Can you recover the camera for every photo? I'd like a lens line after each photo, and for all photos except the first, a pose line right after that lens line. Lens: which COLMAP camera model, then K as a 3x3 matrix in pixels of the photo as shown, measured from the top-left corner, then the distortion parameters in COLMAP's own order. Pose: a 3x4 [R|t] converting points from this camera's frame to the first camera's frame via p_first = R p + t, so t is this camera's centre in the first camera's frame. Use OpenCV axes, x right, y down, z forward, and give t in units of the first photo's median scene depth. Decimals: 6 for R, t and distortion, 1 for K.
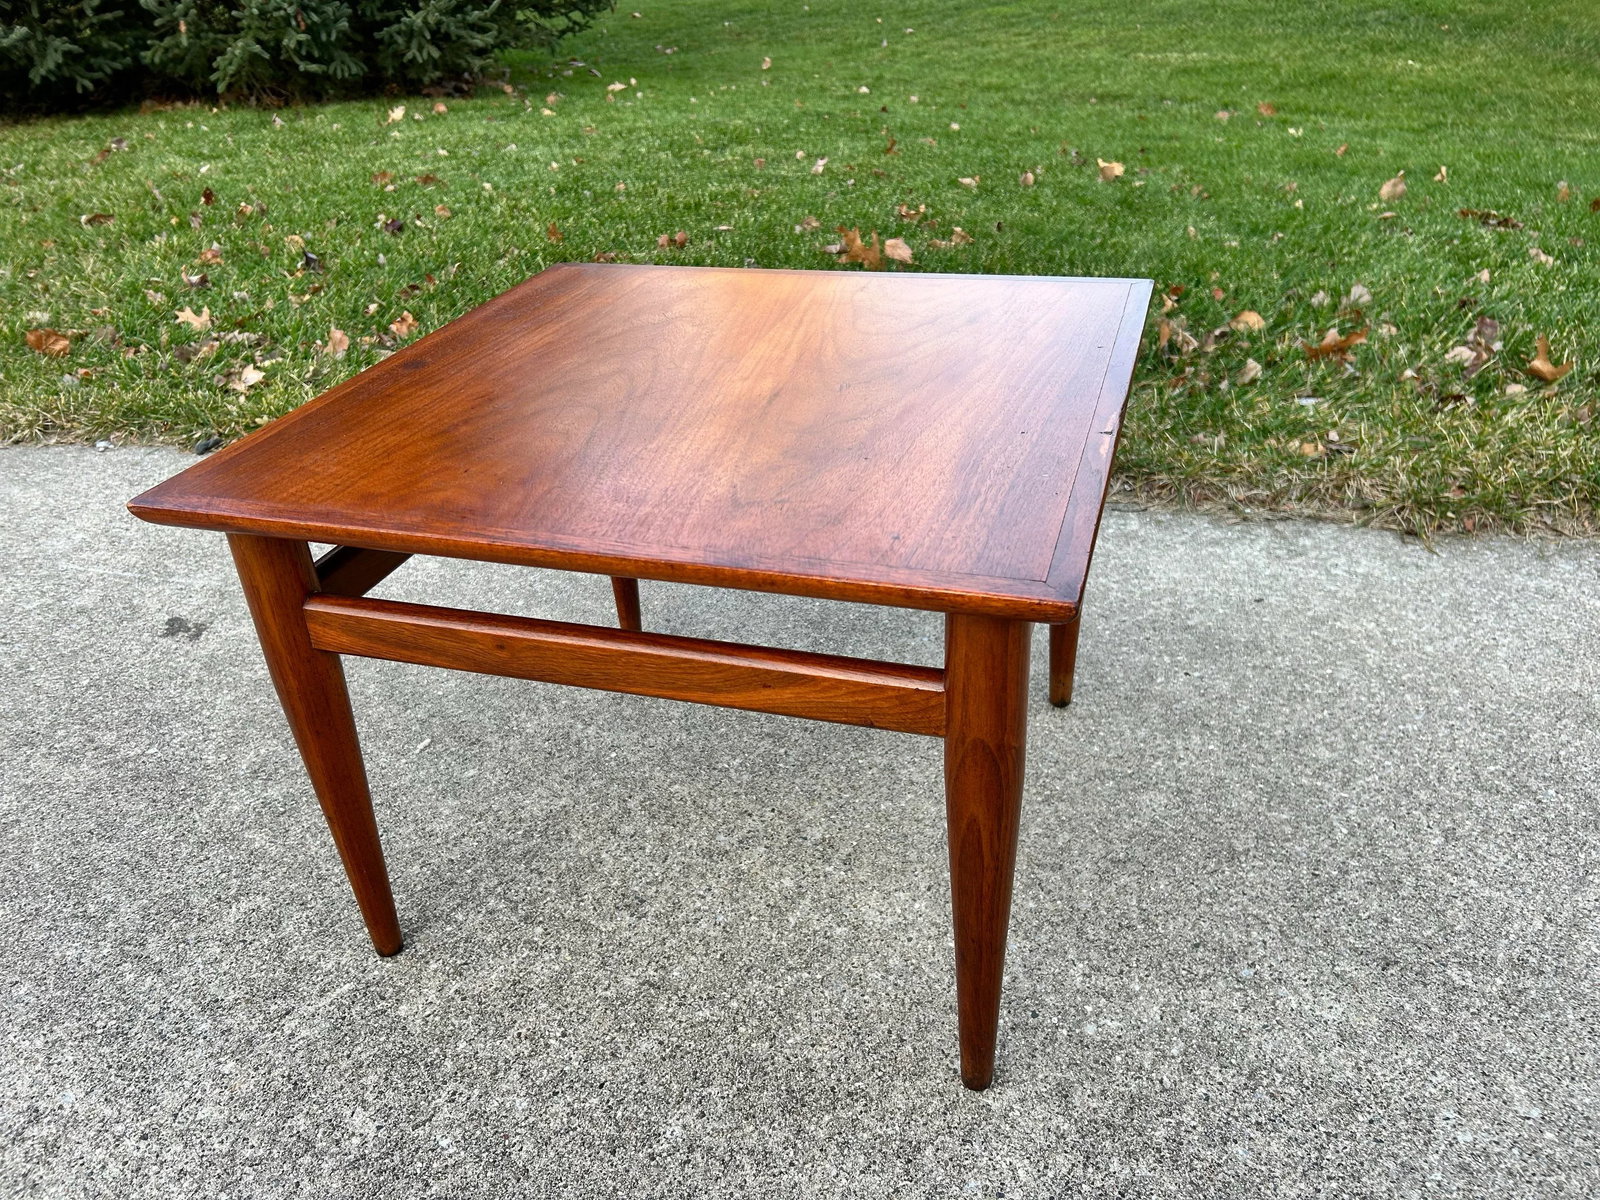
lens RADIAL K [[1218.7, 0, 789.4], [0, 1218.7, 599.0], [0, 0, 1]] dist [0.036544, -0.035232]
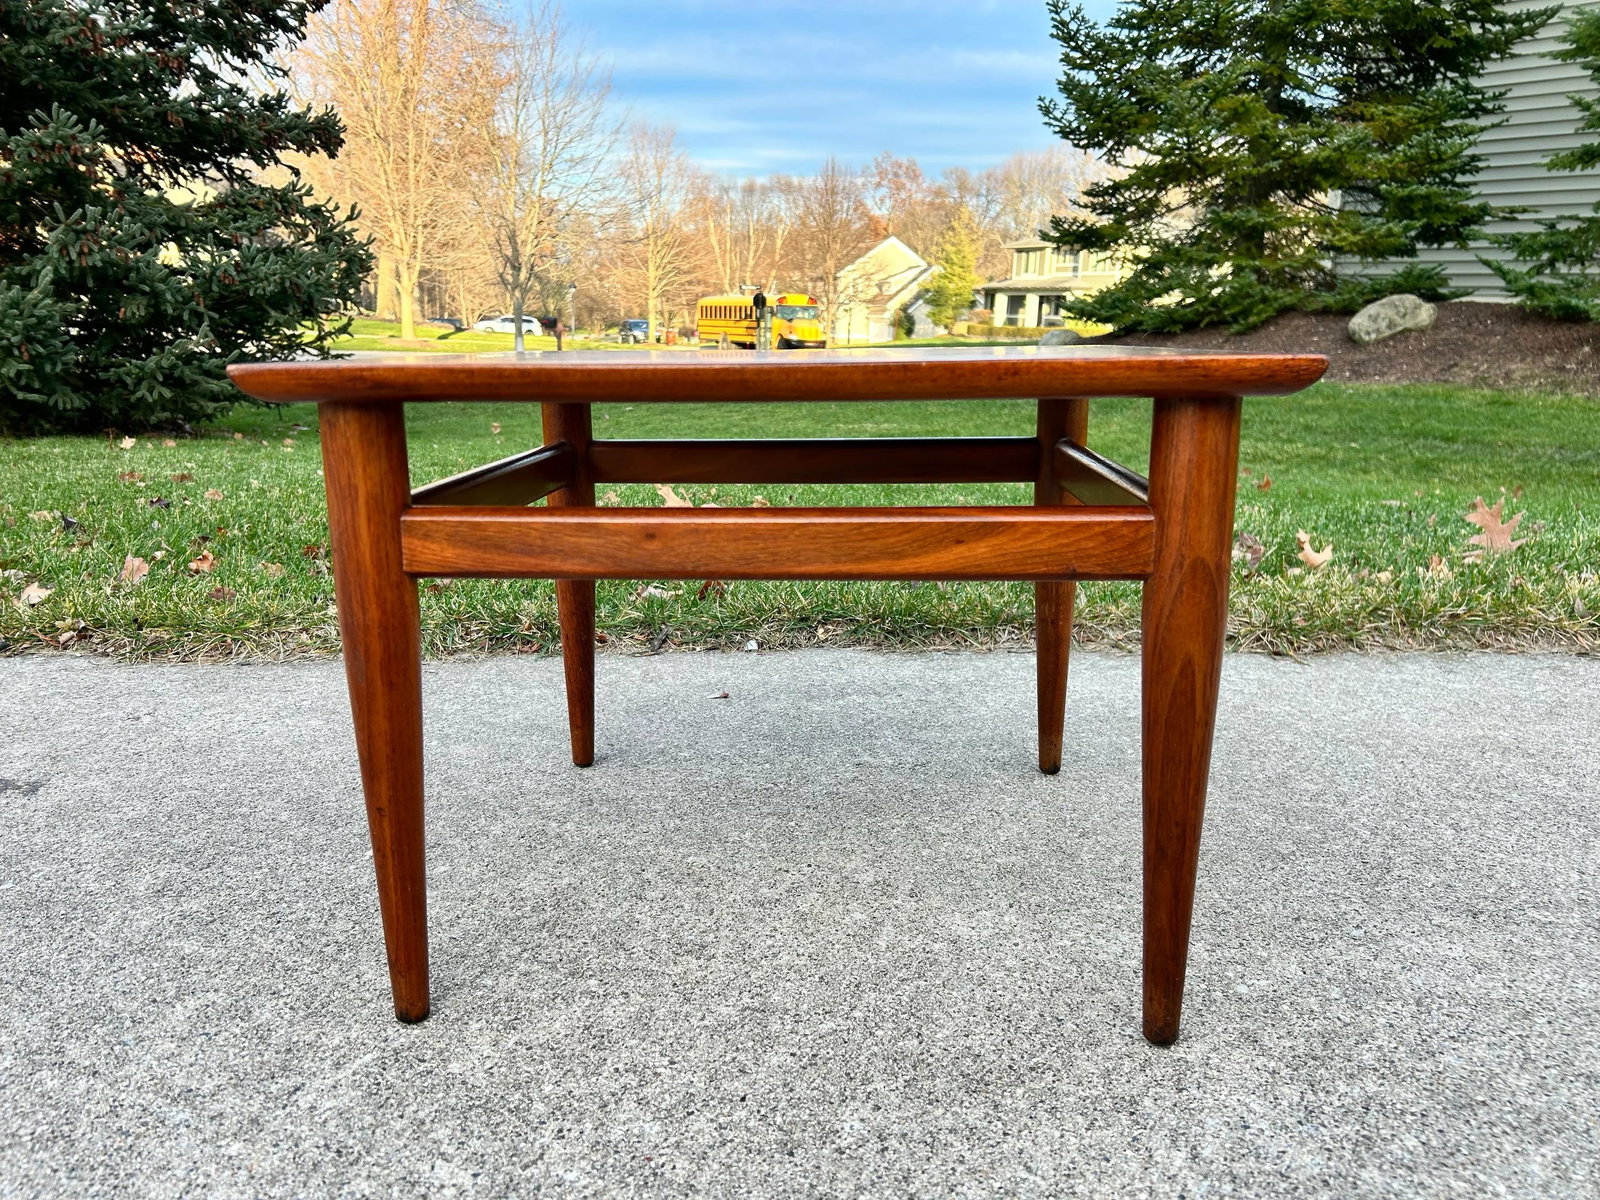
lens RADIAL K [[1211.6, 0, 789.1], [0, 1211.6, 602.7], [0, 0, 1]] dist [0.038890, -0.033816]
pose [[0.969095, -0.009268, 0.246514, -0.284990], [0.083082, 0.953178, -0.290772, 0.283968], [-0.232277, 0.302267, 0.924490, 0.122887]]
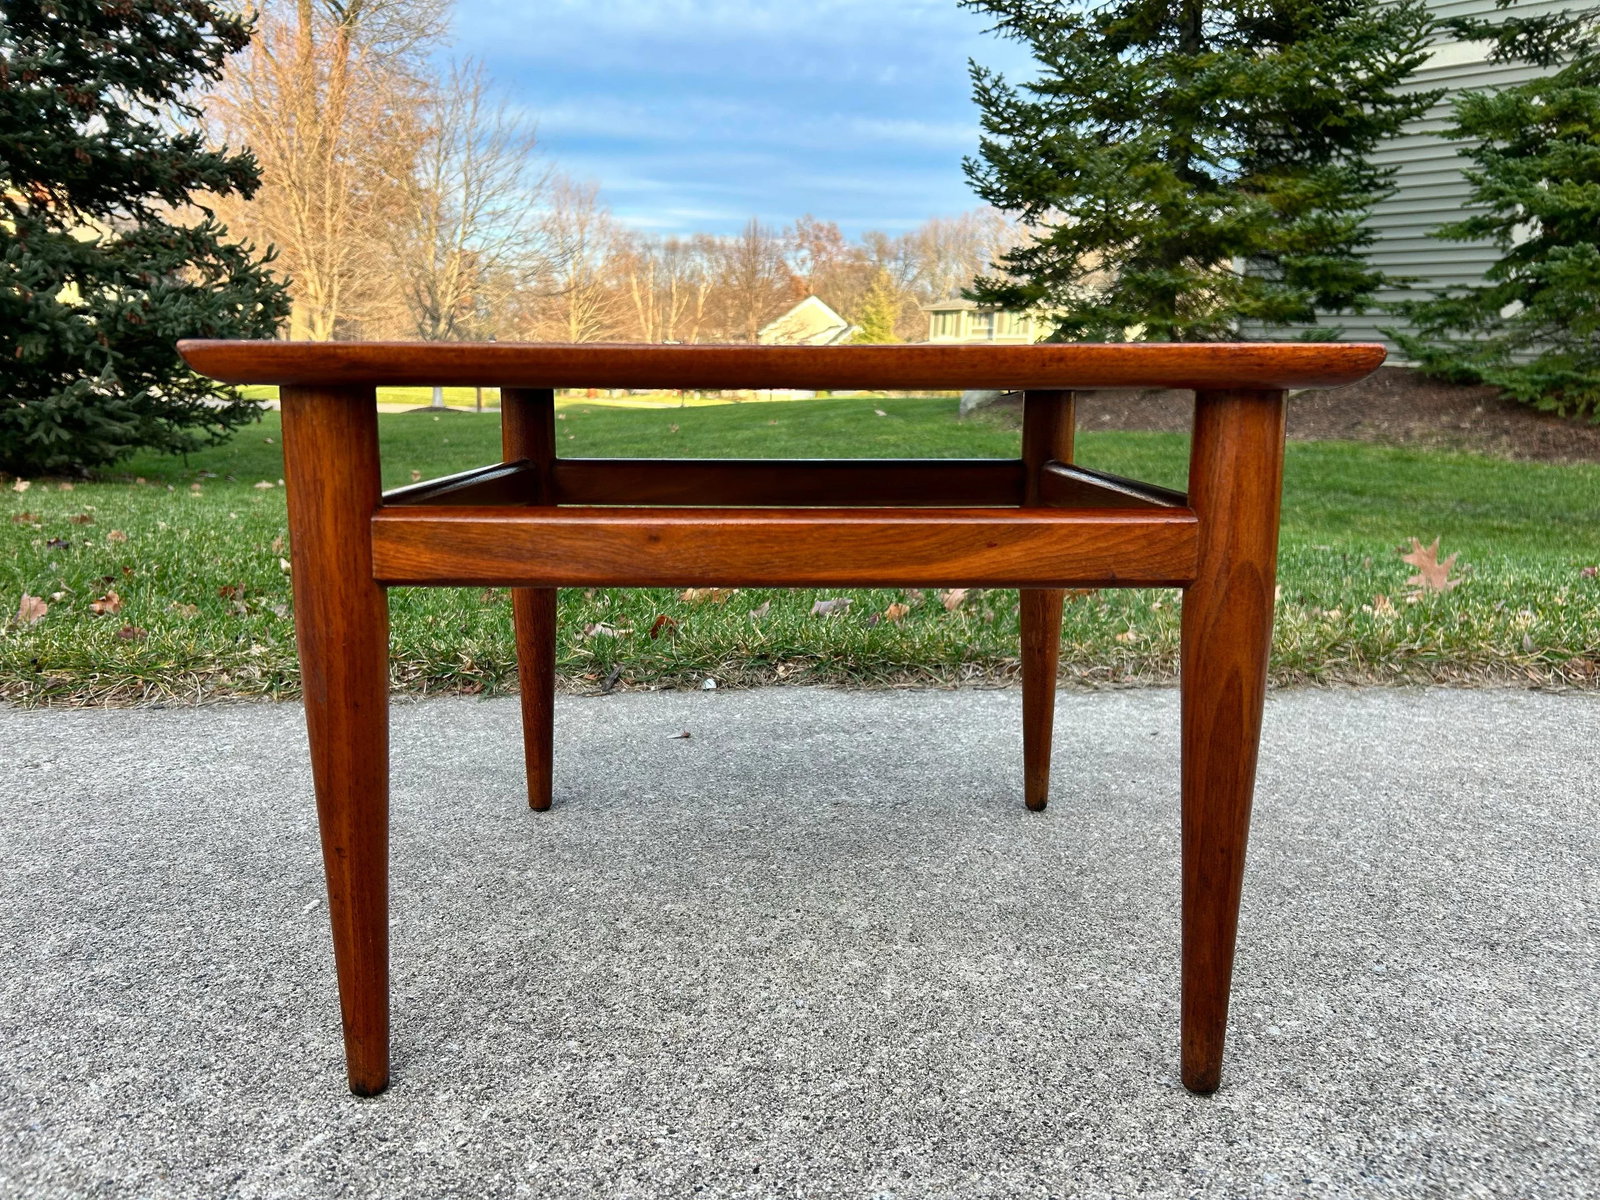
lens RADIAL K [[1214.0, 0, 806.2], [0, 1214.0, 594.8], [0, 0, 1]] dist [0.034011, -0.030103]
pose [[0.946696, 0.003584, 0.322108, -0.319726], [0.109327, 0.937013, -0.331743, 0.284150], [-0.303008, 0.349275, 0.886675, 0.200861]]
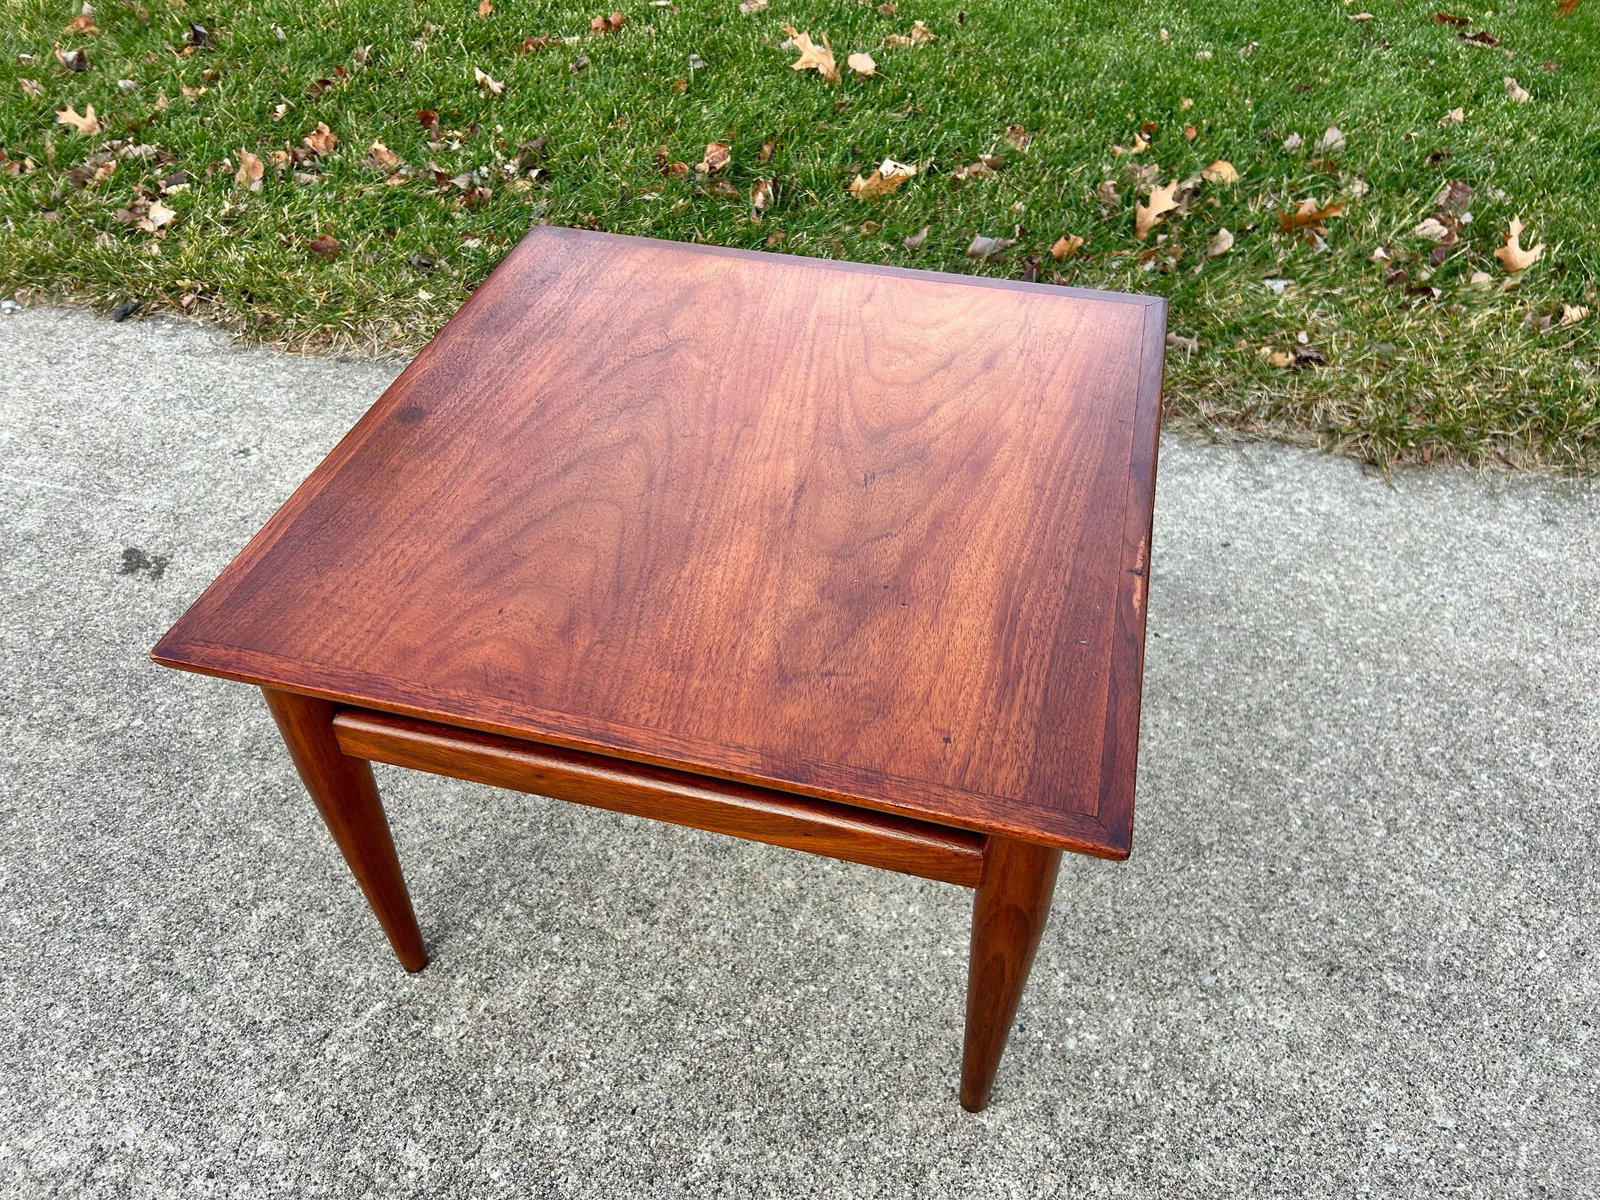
lens RADIAL K [[1220.9, 0, 793.0], [0, 1220.9, 582.4], [0, 0, 1]] dist [0.030694, -0.026470]
pose [[0.997334, -0.004813, 0.072814, -0.078608], [-0.011483, 0.975039, 0.221735, -0.274857], [-0.072064, -0.221980, 0.972385, 0.023560]]
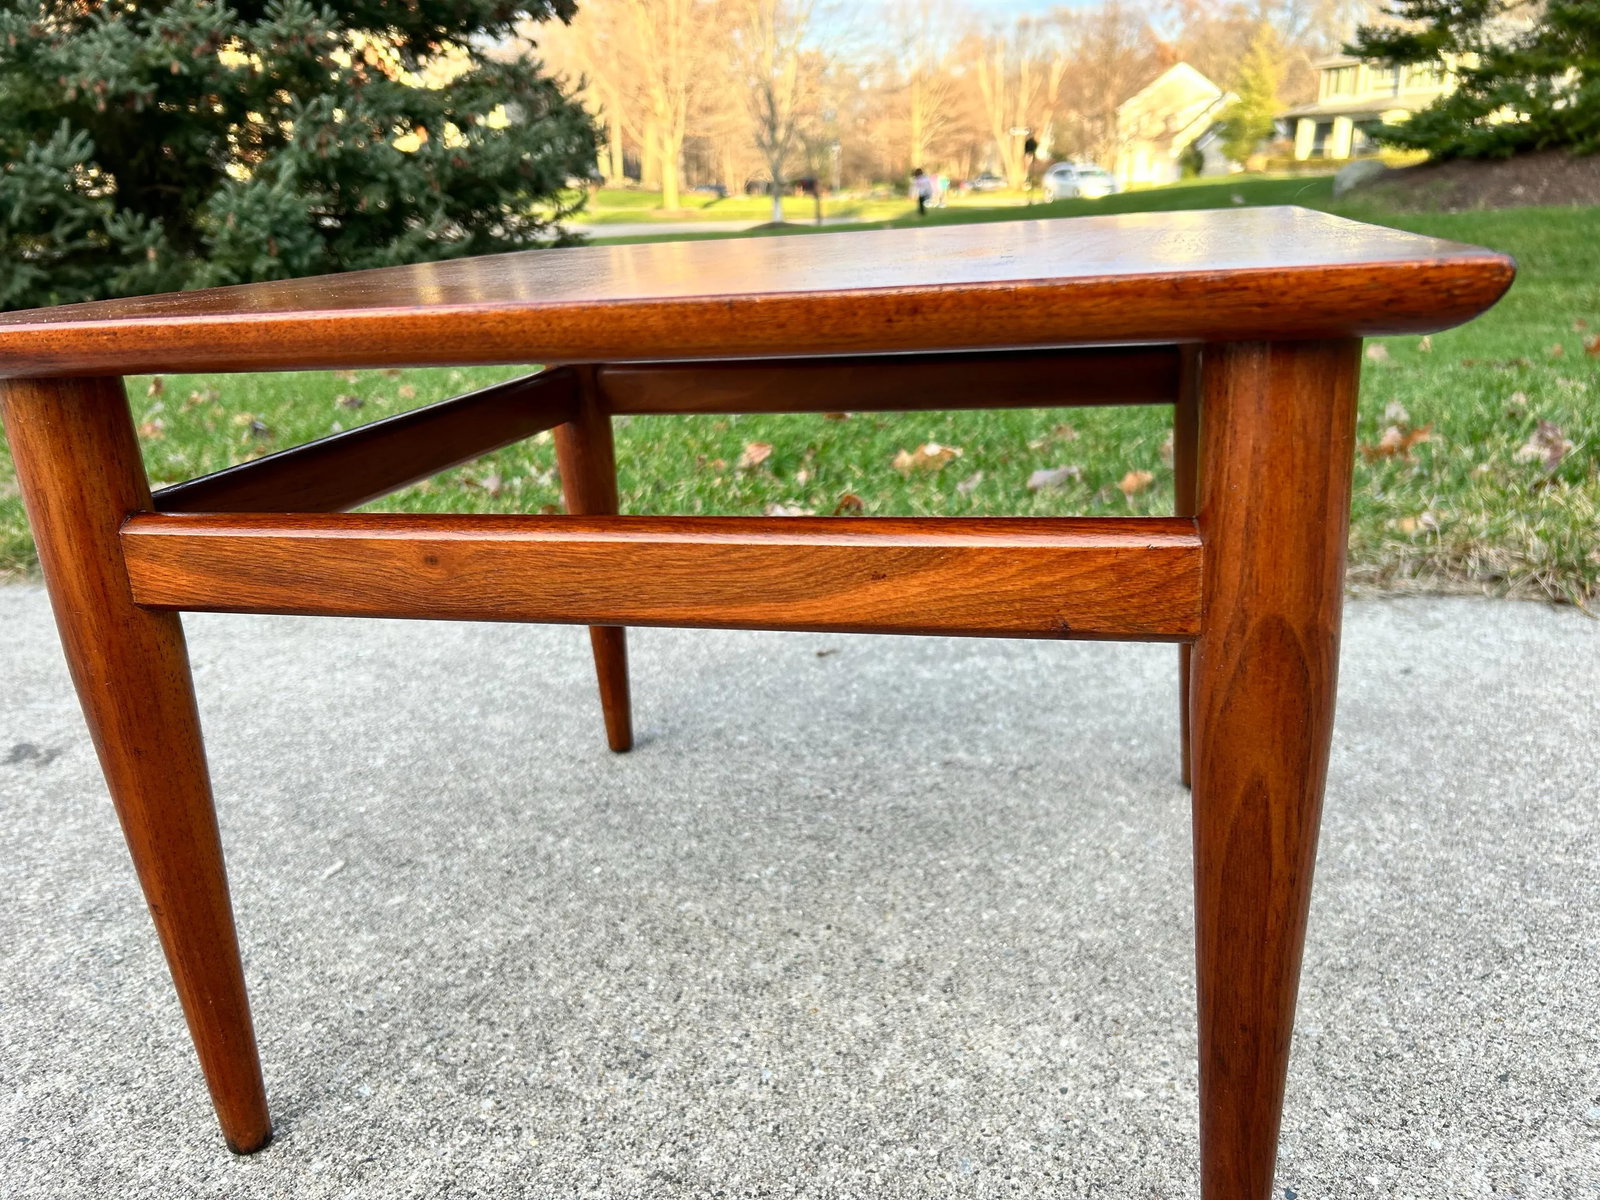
lens RADIAL K [[1231.7, 0, 806.1], [0, 1231.7, 599.9], [0, 0, 1]] dist [-0.011488, 0.034831]
pose [[0.998835, -0.023051, 0.042395, -0.059562], [0.031101, 0.979236, -0.200326, 0.149183], [-0.036897, 0.201411, 0.978812, 0.310704]]
